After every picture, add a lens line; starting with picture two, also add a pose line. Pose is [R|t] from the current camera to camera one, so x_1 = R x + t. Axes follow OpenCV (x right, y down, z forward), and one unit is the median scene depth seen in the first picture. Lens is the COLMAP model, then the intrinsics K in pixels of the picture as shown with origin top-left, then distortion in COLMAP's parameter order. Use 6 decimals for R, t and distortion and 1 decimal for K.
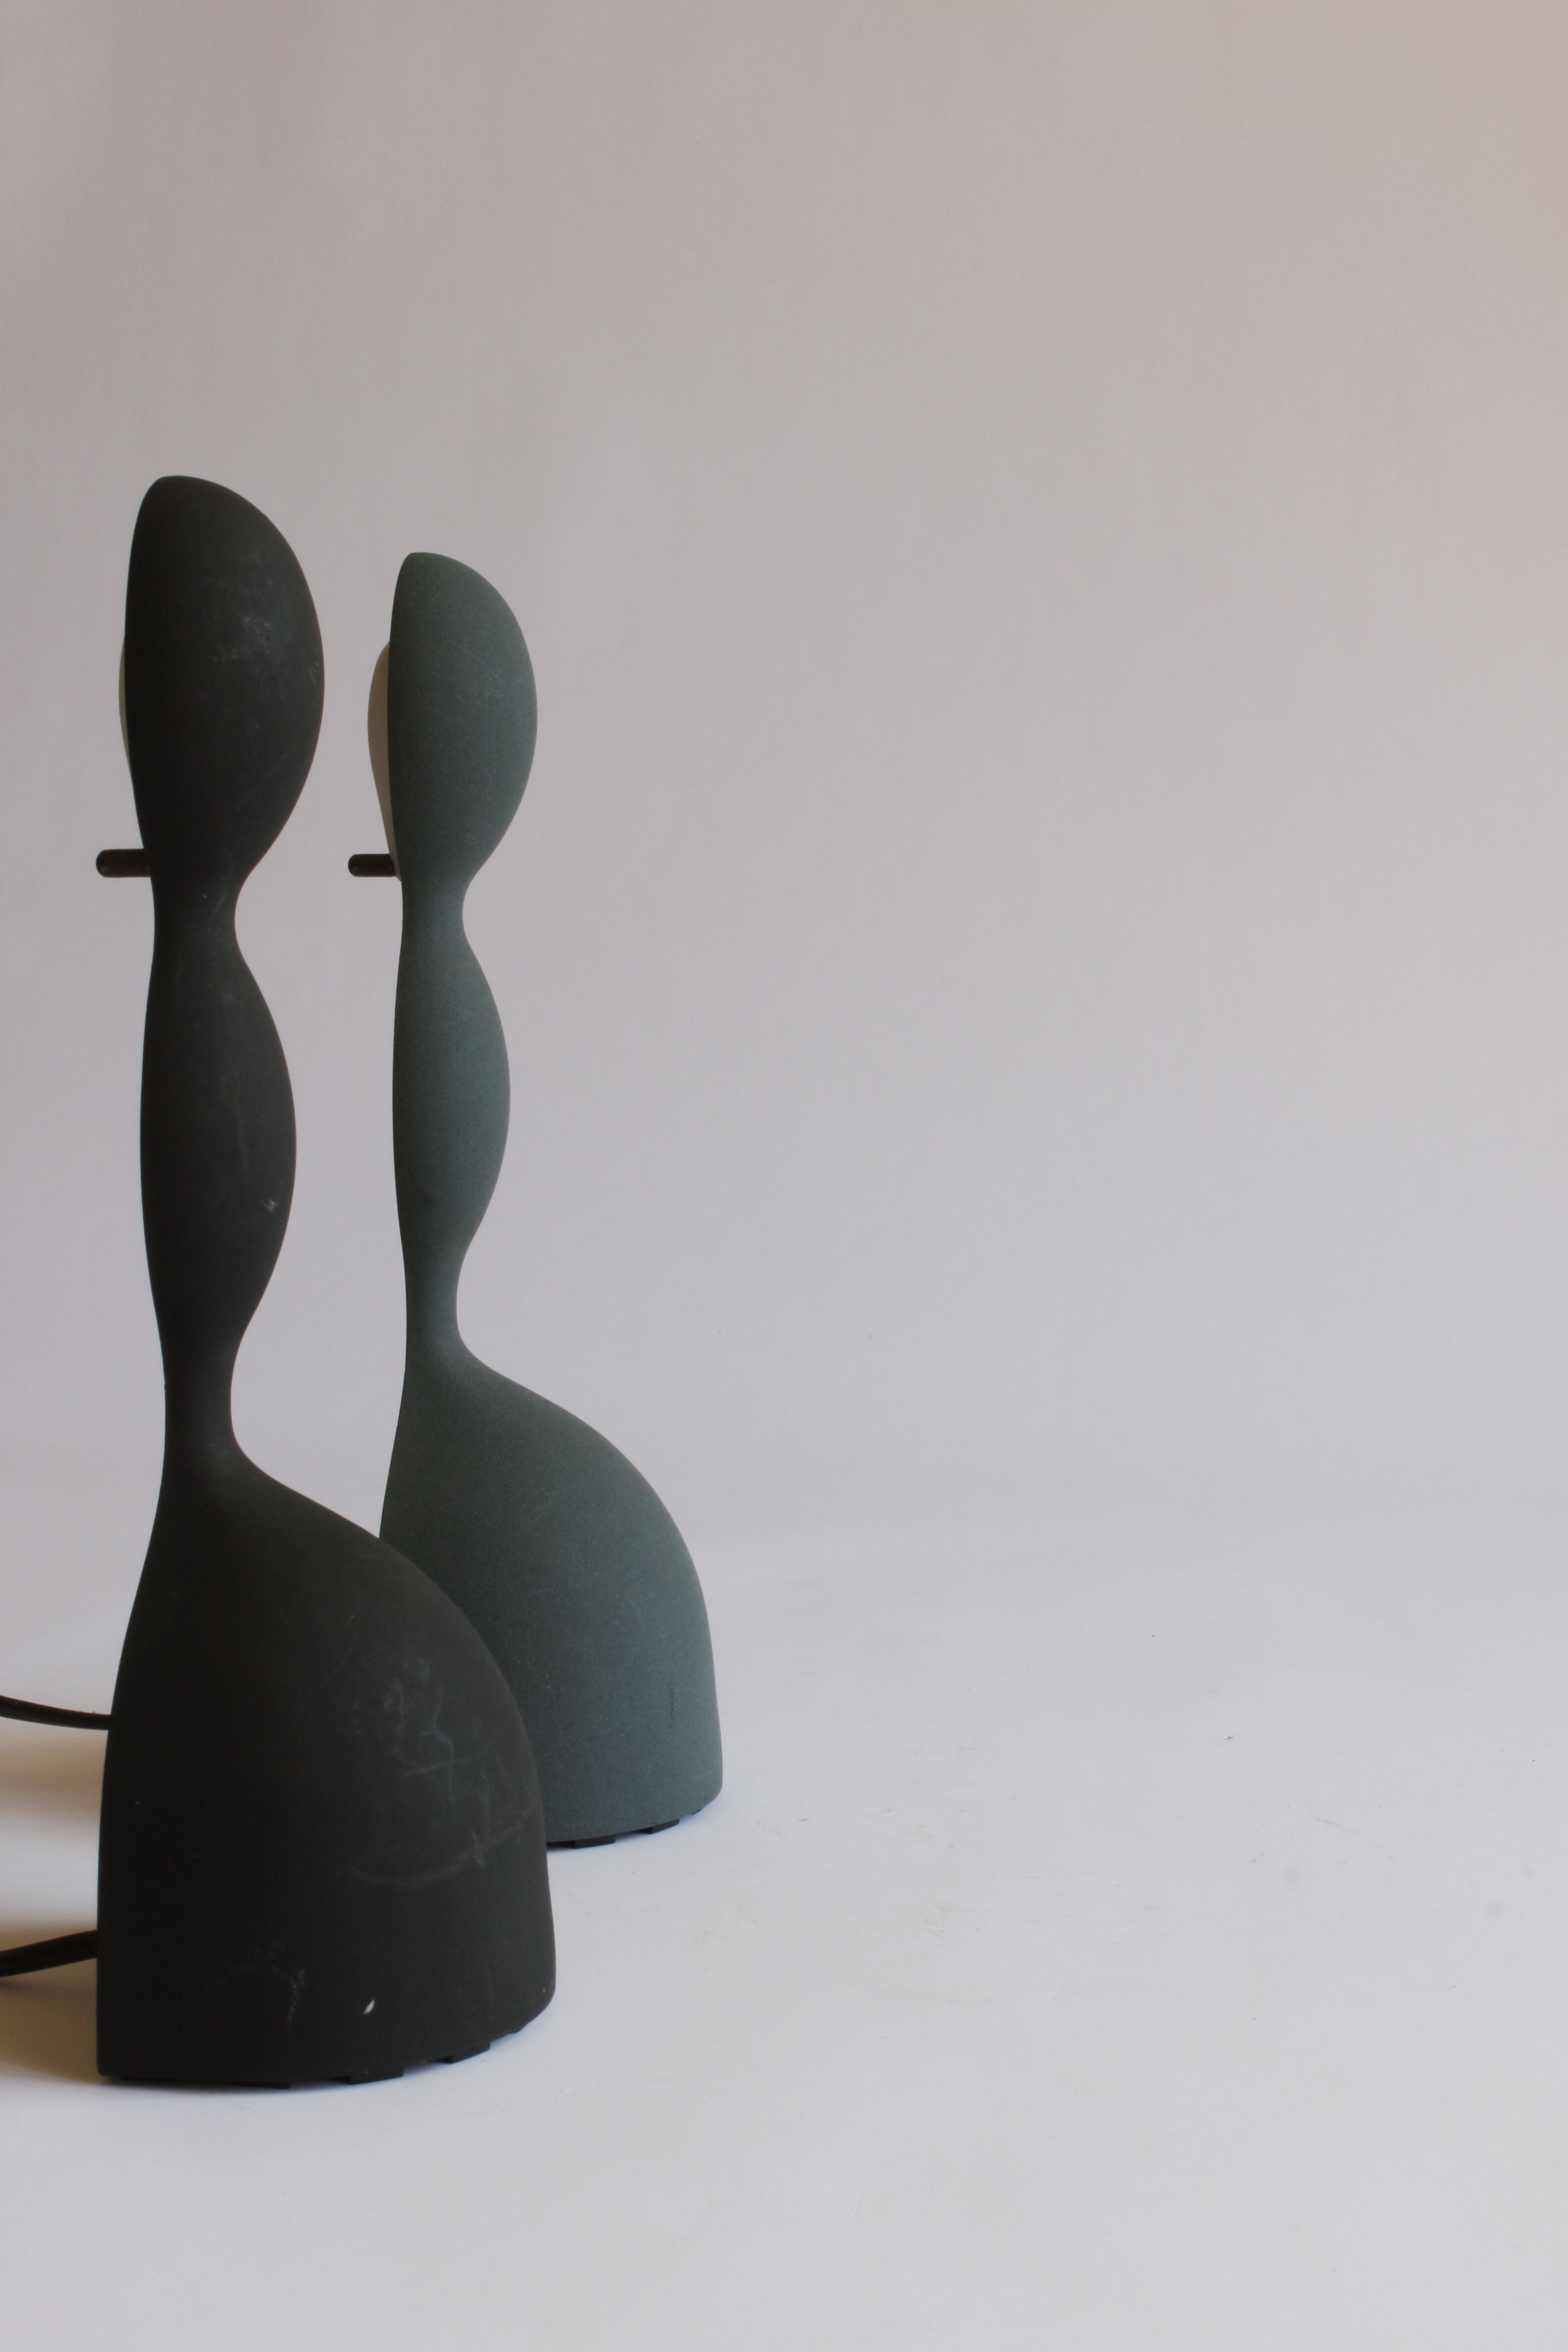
lens RADIAL K [[3873.3, 0, 785.3], [0, 3873.3, 1167.1], [0, 0, 1]] dist [-0.006916, 0.000000]
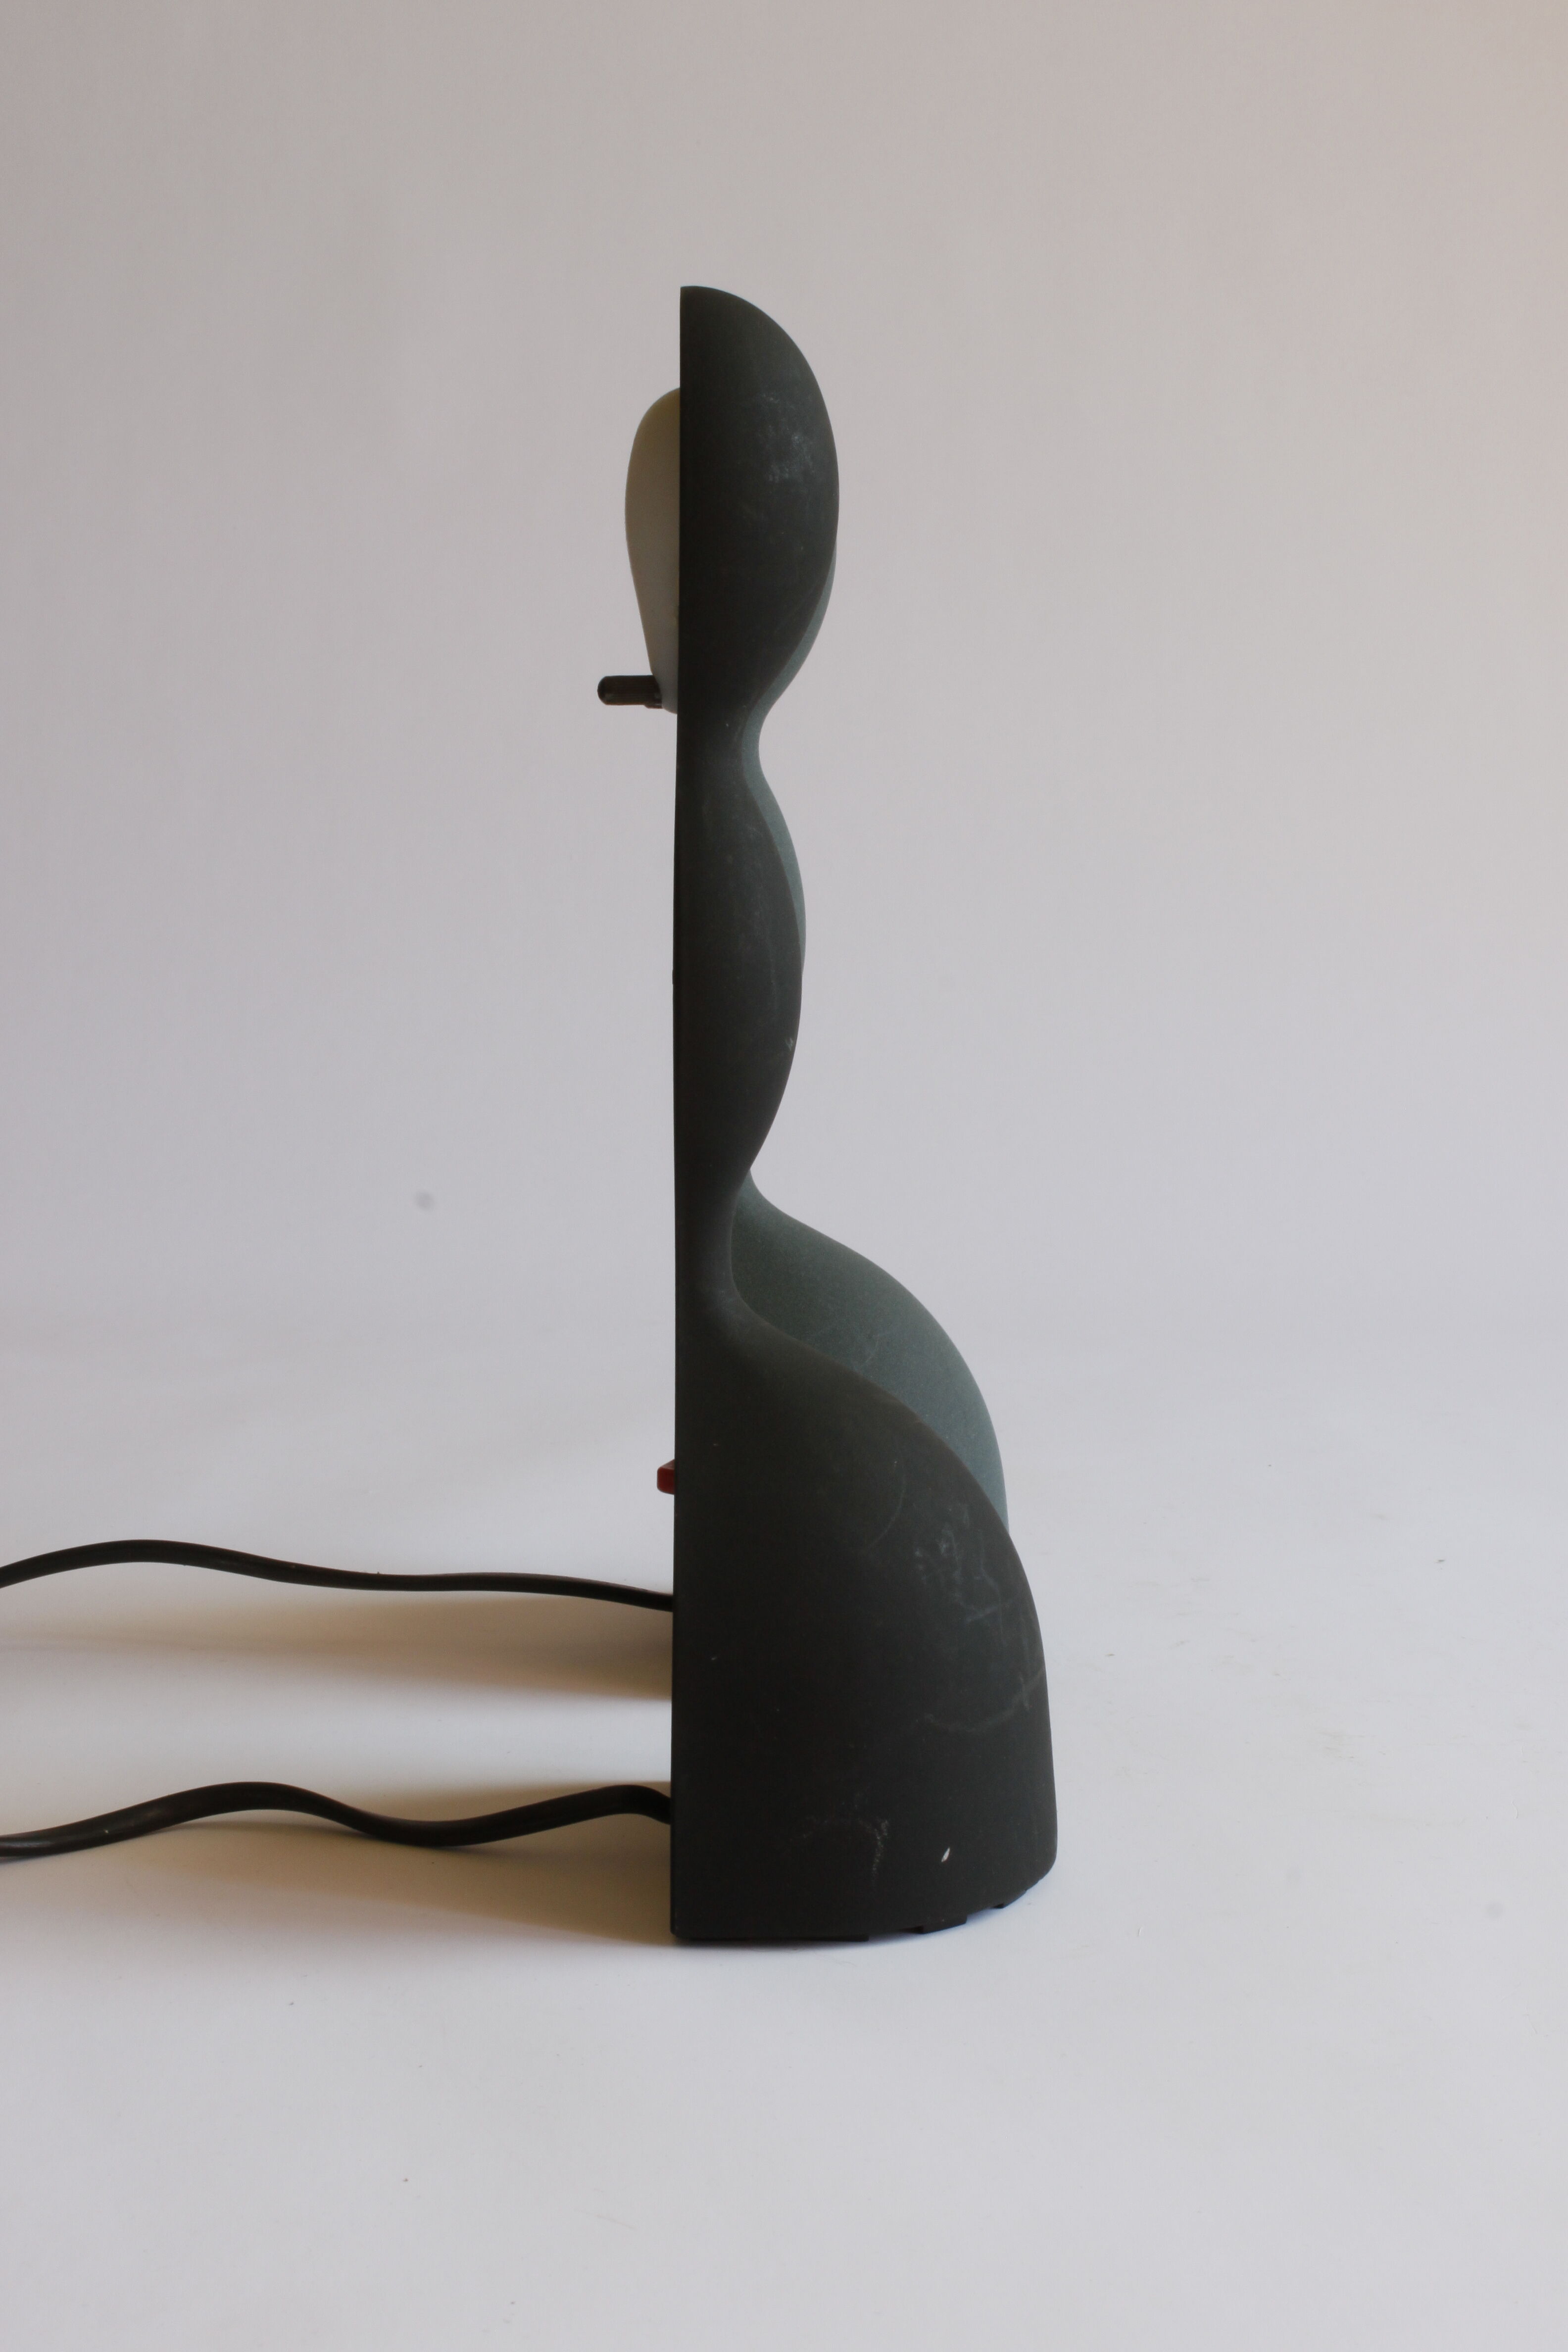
lens RADIAL K [[3873.3, 0, 779.9], [0, 3873.3, 1181.4], [0, 0, 1]] dist [-0.006916, 0.000000]
pose [[0.985207, -0.015632, 0.170654, -0.254246], [0.008177, 0.998985, 0.044301, 0.000998], [-0.171173, -0.042250, 0.984335, 0.034232]]
